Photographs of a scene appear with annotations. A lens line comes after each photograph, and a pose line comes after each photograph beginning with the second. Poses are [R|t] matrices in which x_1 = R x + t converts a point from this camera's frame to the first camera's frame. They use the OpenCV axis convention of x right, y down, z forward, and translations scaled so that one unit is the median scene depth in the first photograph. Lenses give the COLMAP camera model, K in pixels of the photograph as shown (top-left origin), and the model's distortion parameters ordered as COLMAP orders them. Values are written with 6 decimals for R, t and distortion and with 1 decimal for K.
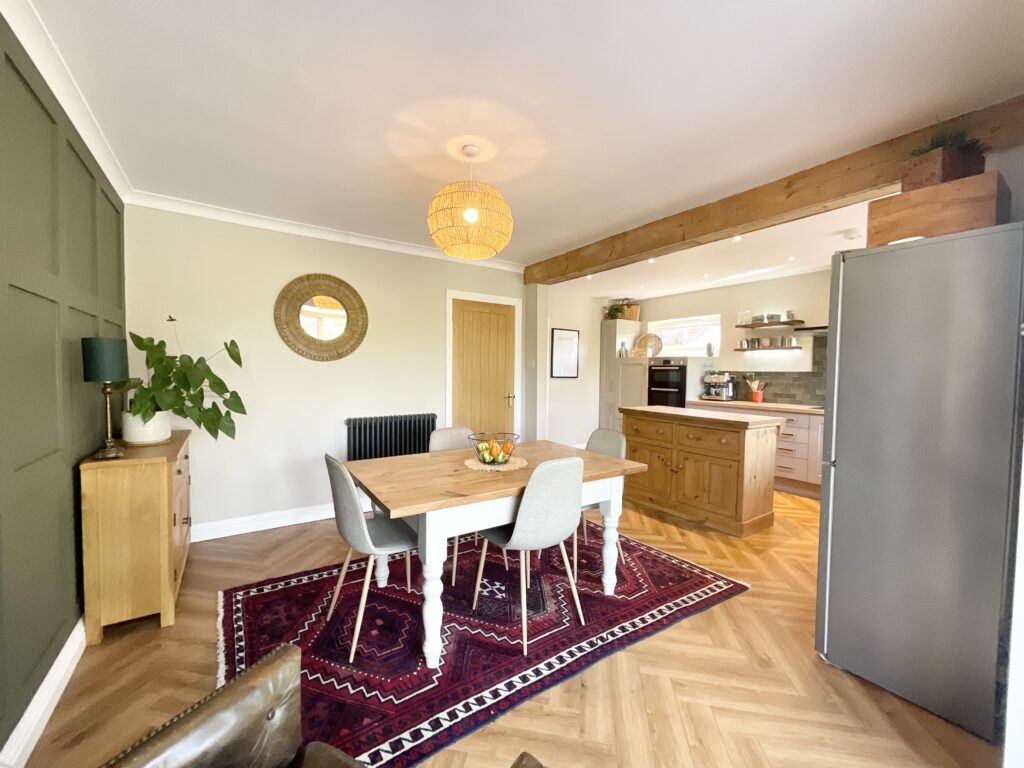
lens RADIAL K [[411.3, 0, 510.4], [0, 411.3, 385.6], [0, 0, 1]] dist [-0.000552, -0.000177]
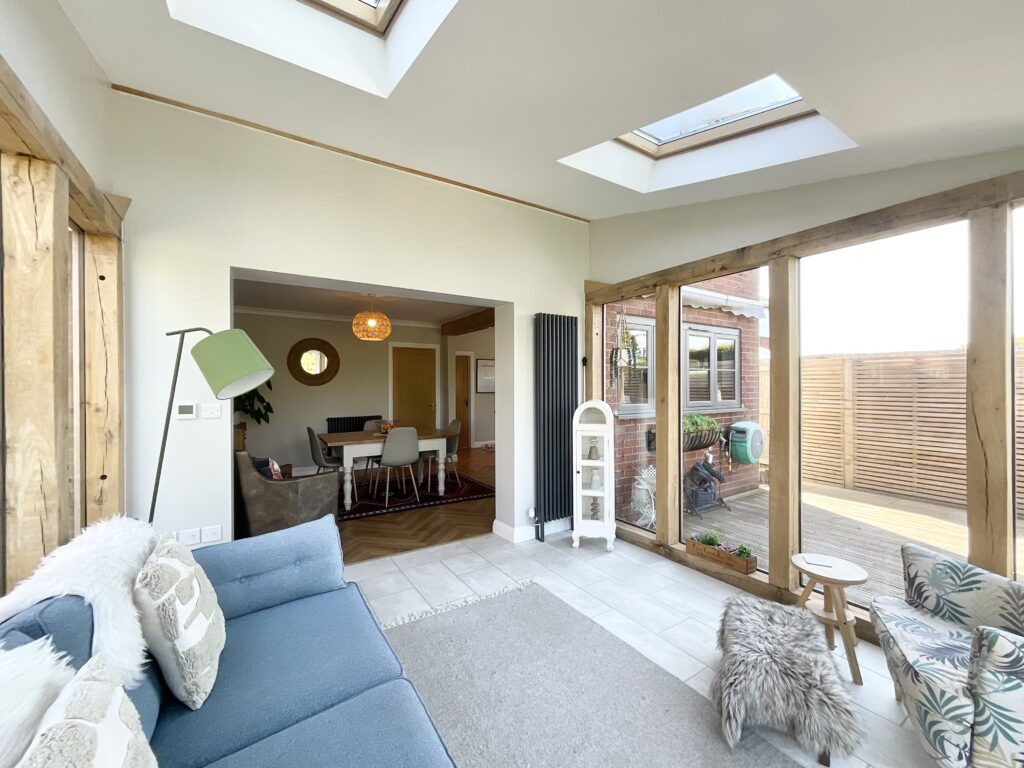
lens RADIAL K [[411.3, 0, 514.0], [0, 411.3, 385.7], [0, 0, 1]] dist [-0.000552, -0.000177]
pose [[0.999598, -0.015792, -0.023540, 0.636459], [0.014930, 0.999228, -0.036346, 0.024602], [0.024096, 0.035980, 0.999062, -1.073983]]
